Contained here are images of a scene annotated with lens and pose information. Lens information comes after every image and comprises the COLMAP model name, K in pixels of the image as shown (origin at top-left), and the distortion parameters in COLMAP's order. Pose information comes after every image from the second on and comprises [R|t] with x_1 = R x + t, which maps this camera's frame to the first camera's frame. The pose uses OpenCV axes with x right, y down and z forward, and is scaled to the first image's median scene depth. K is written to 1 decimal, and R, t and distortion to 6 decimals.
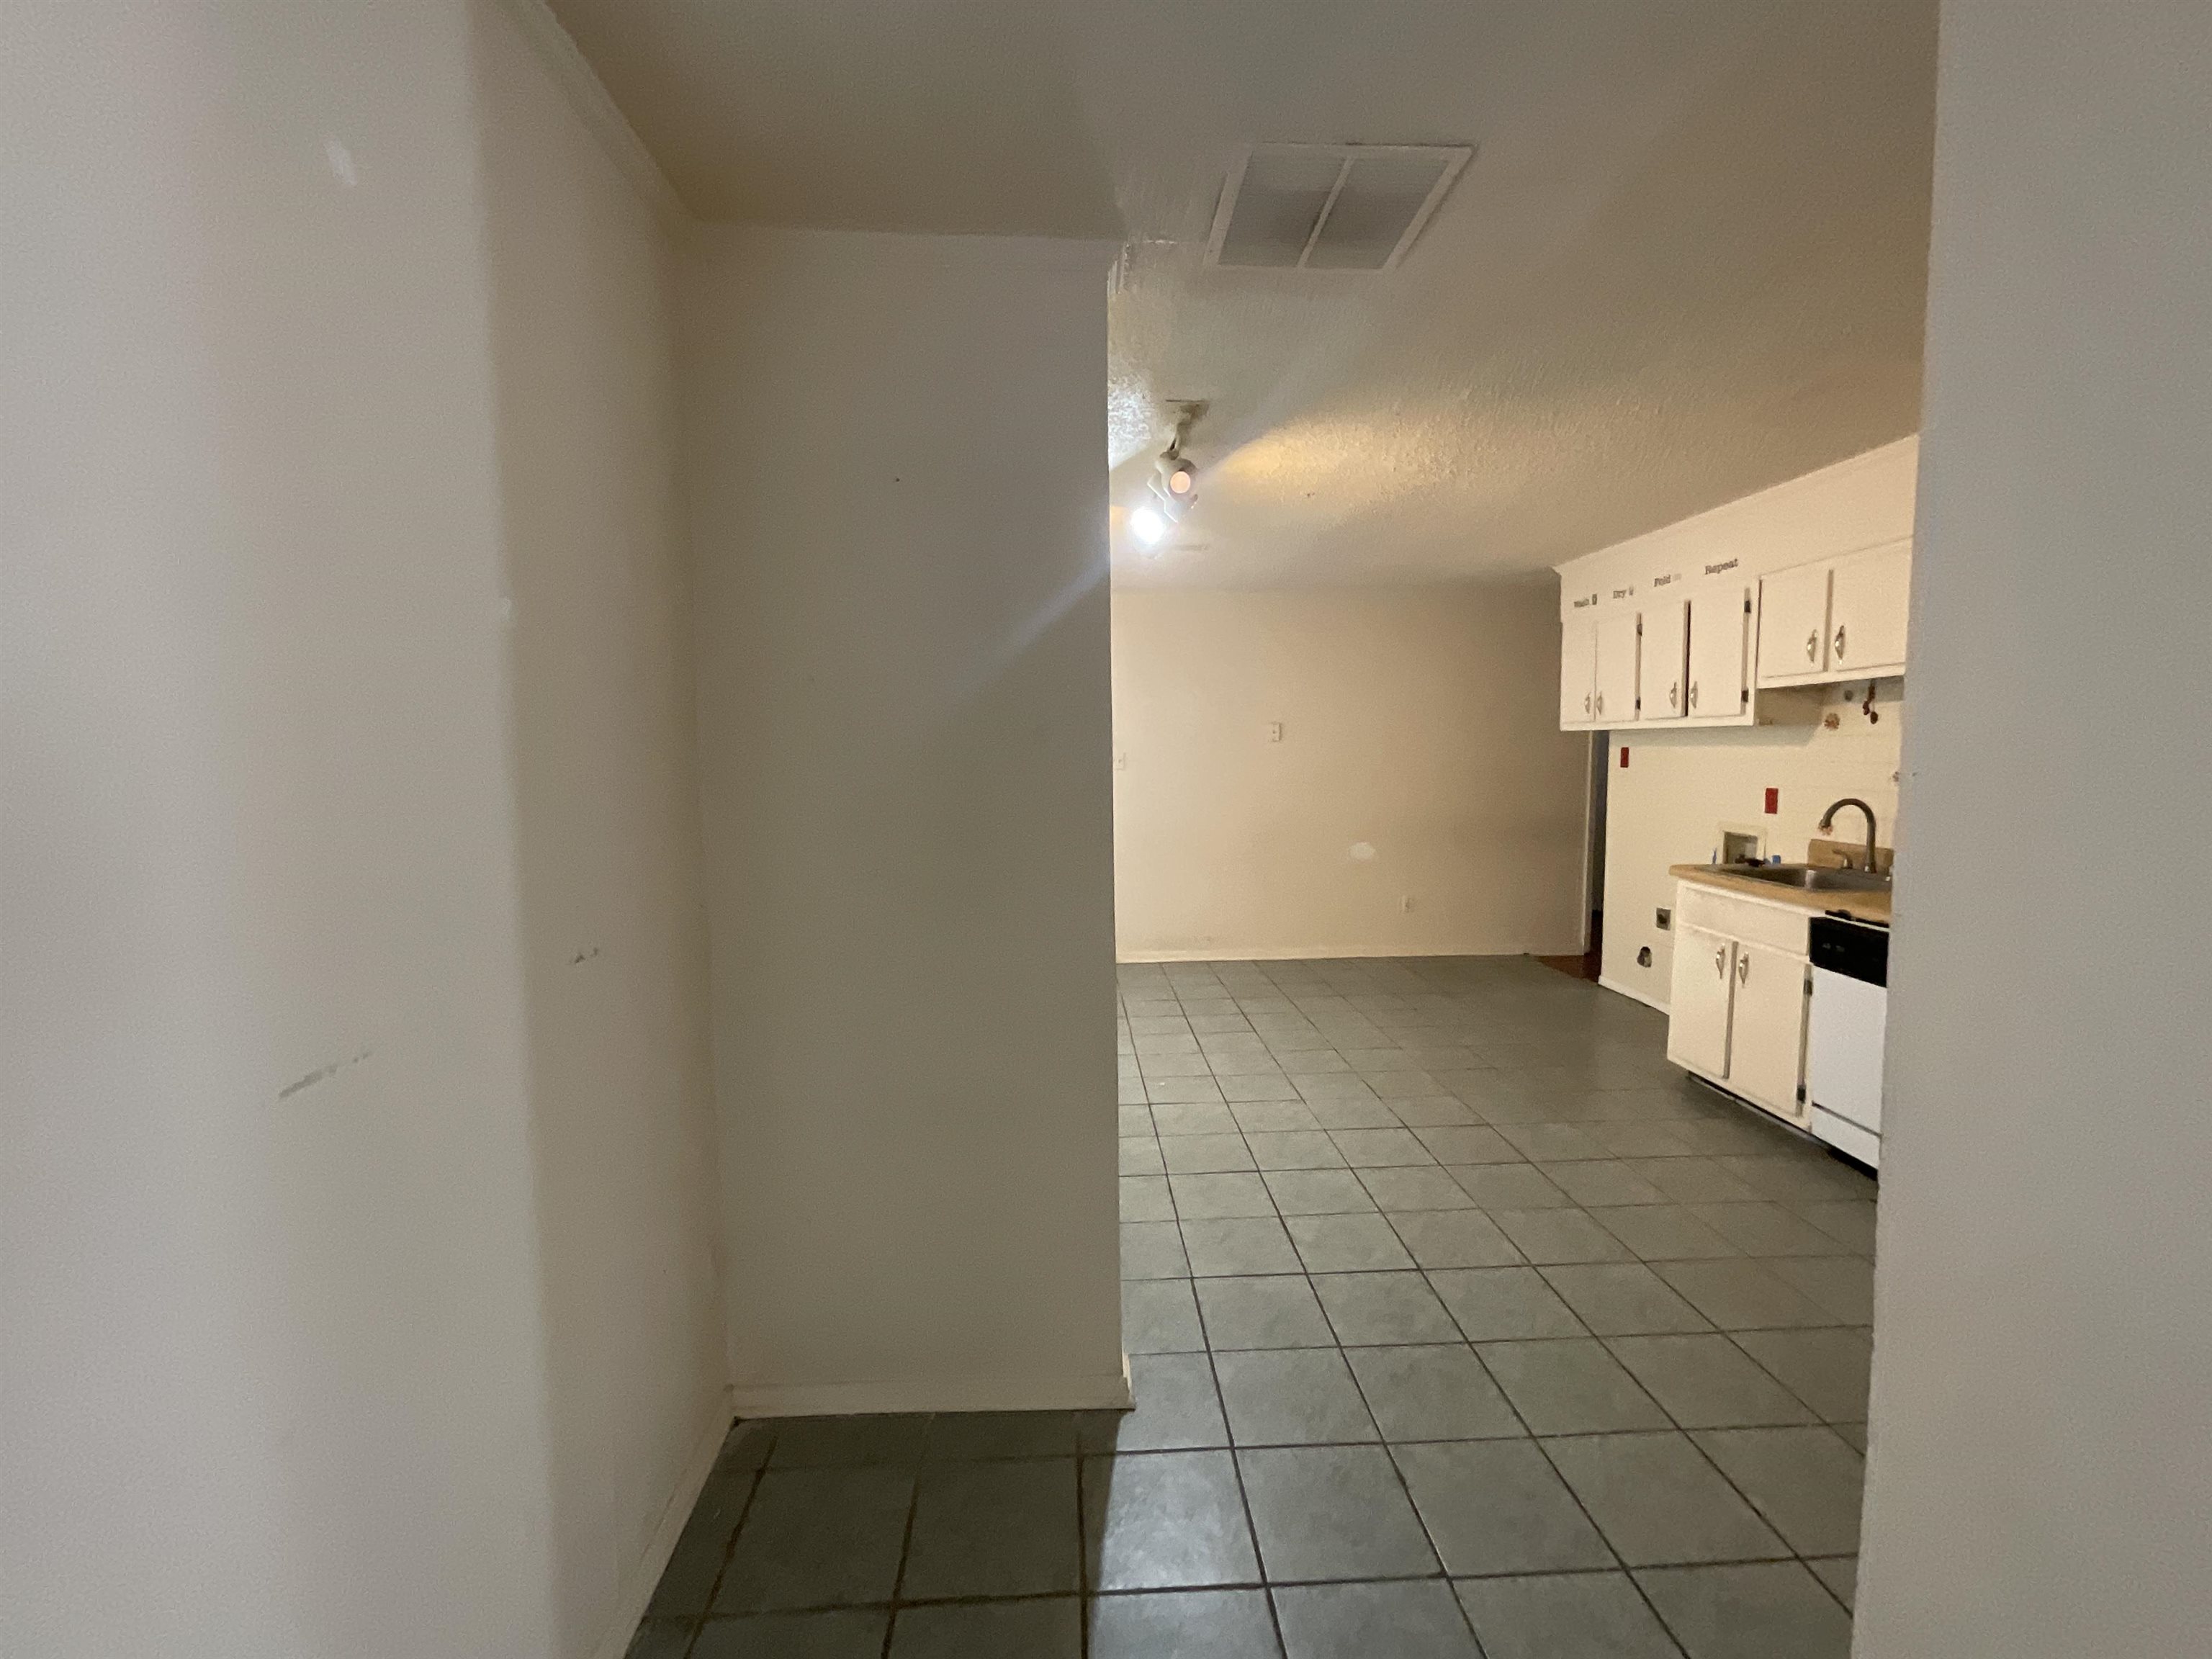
lens RADIAL K [[945.4, 0, 1107.1], [0, 945.4, 832.5], [0, 0, 1]] dist [-0.015912, 0.014211]
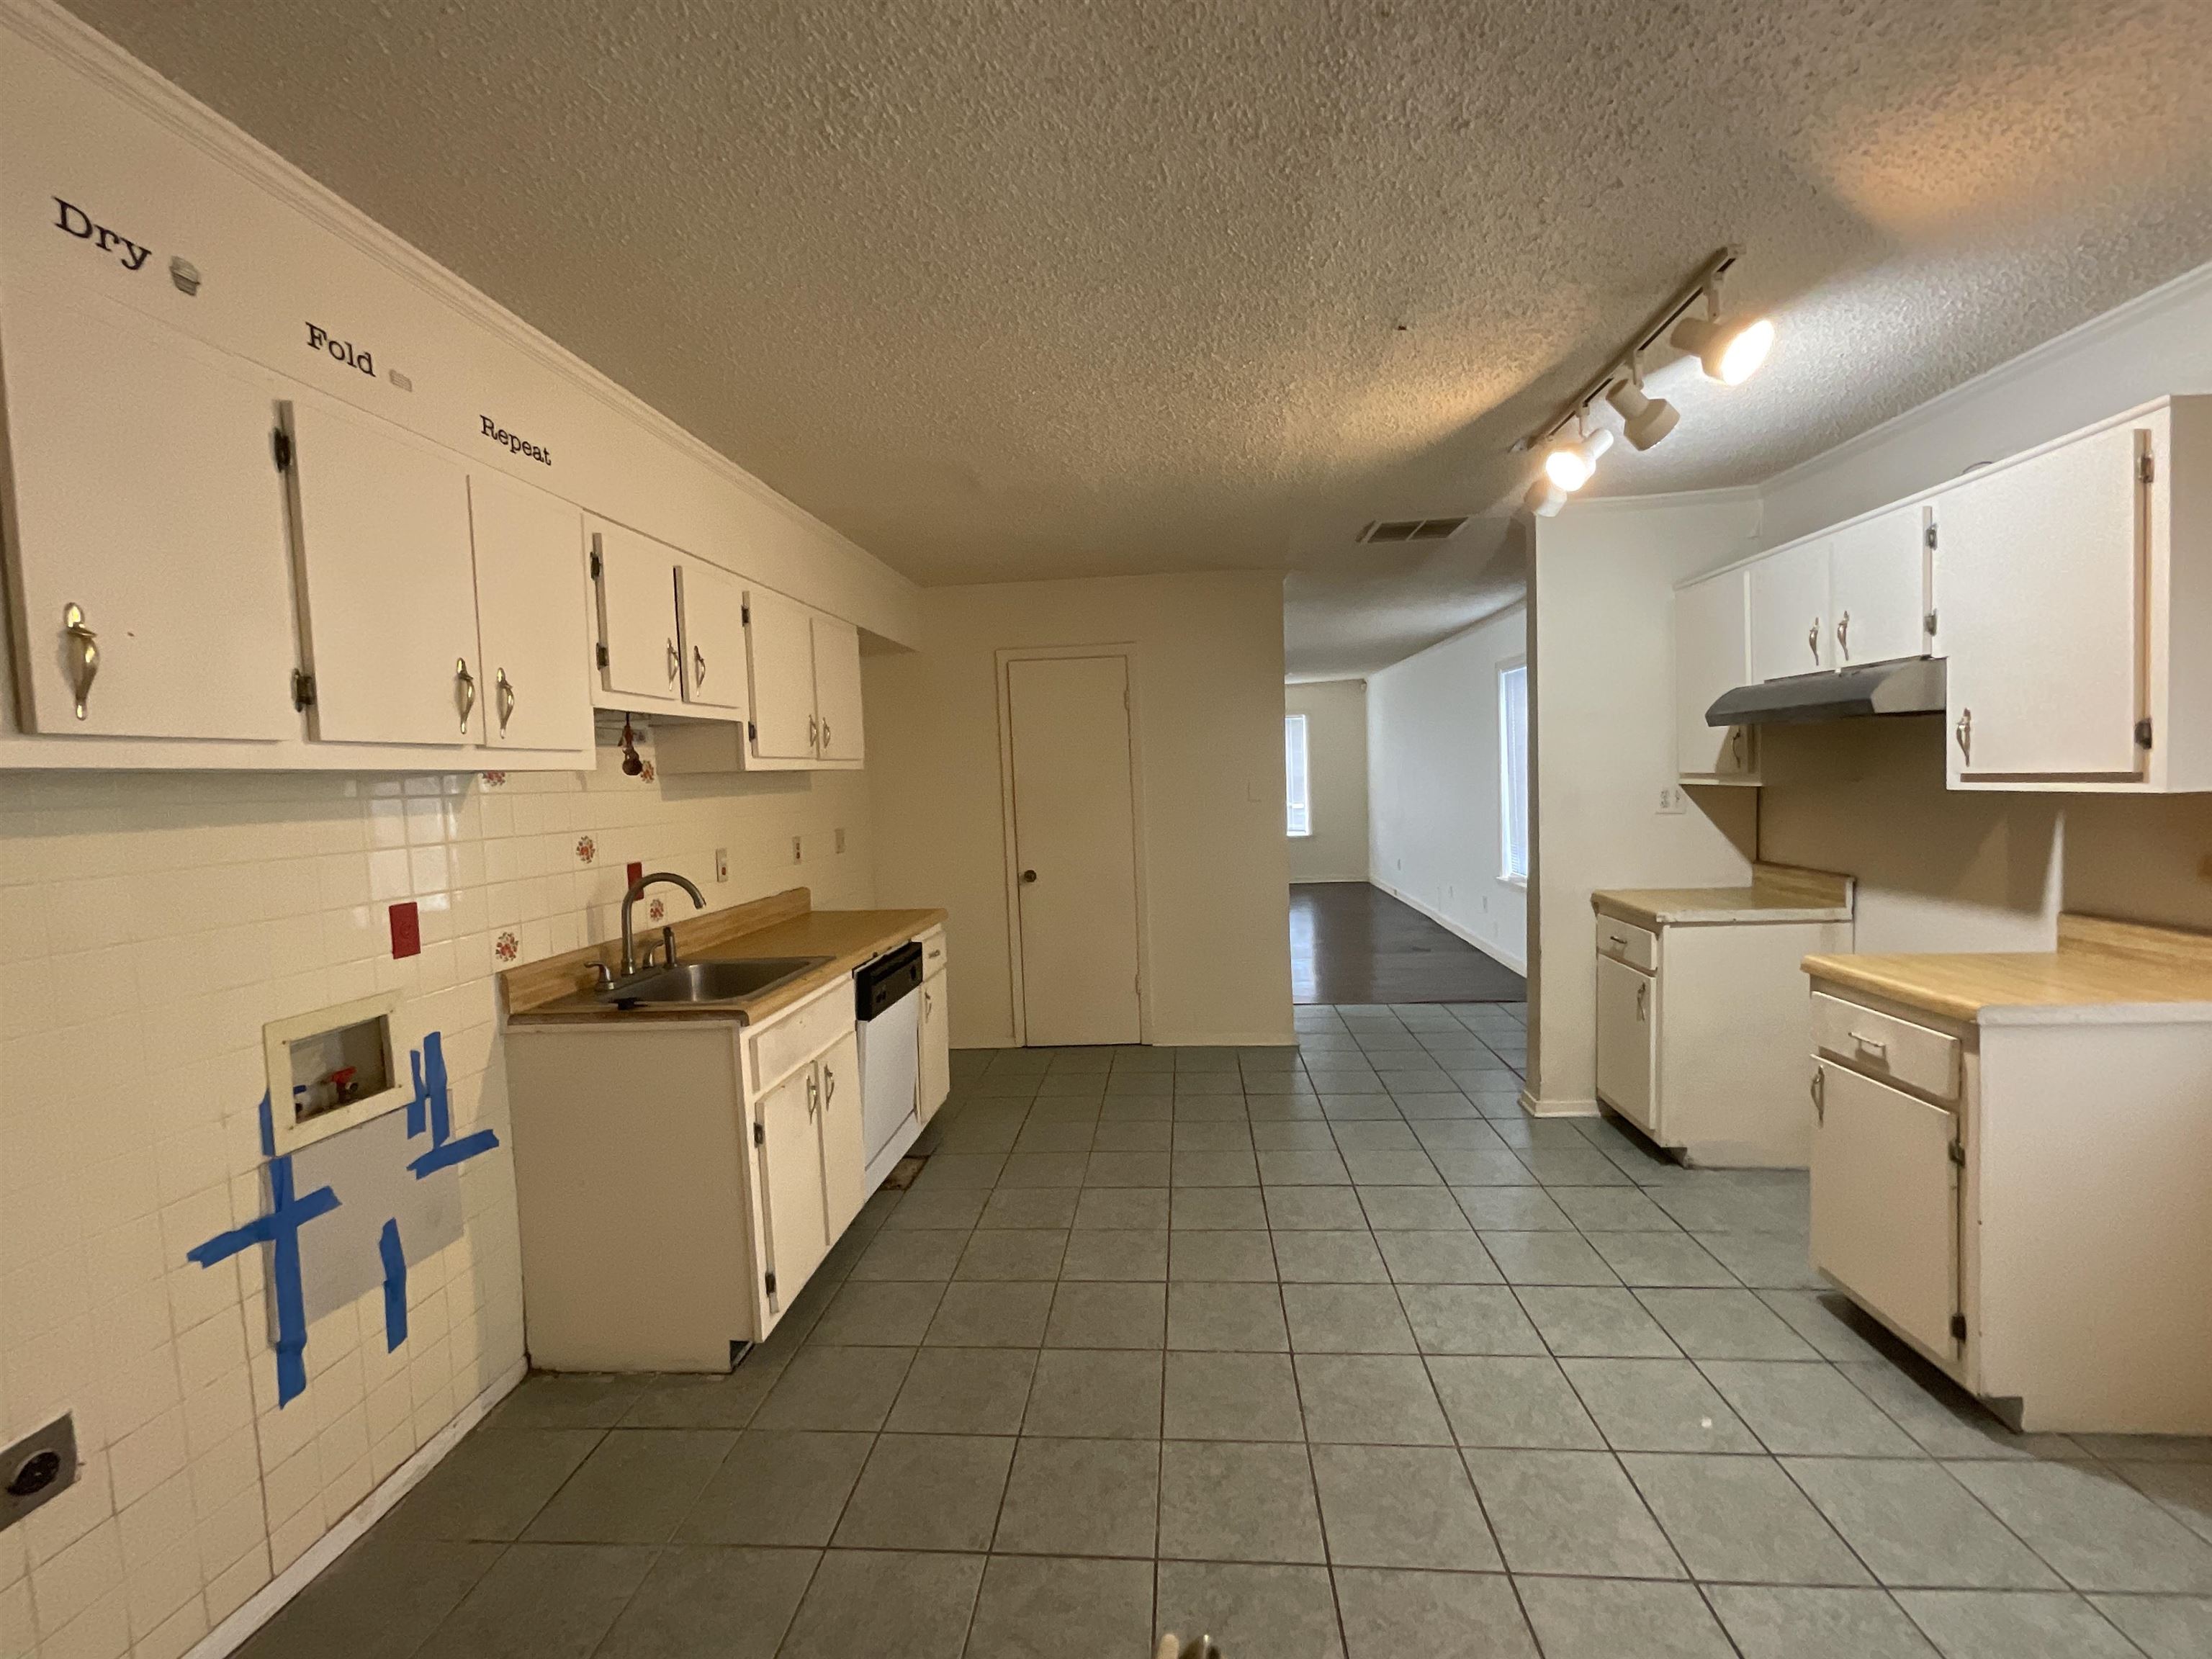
lens RADIAL K [[945.4, 0, 1107.1], [0, 945.4, 832.5], [0, 0, 1]] dist [-0.015912, 0.014211]
pose [[-0.989822, 0.034445, 0.138076, 0.293431], [0.055052, 0.987405, 0.148324, -0.140114], [-0.131228, 0.154416, -0.979252, 1.475954]]
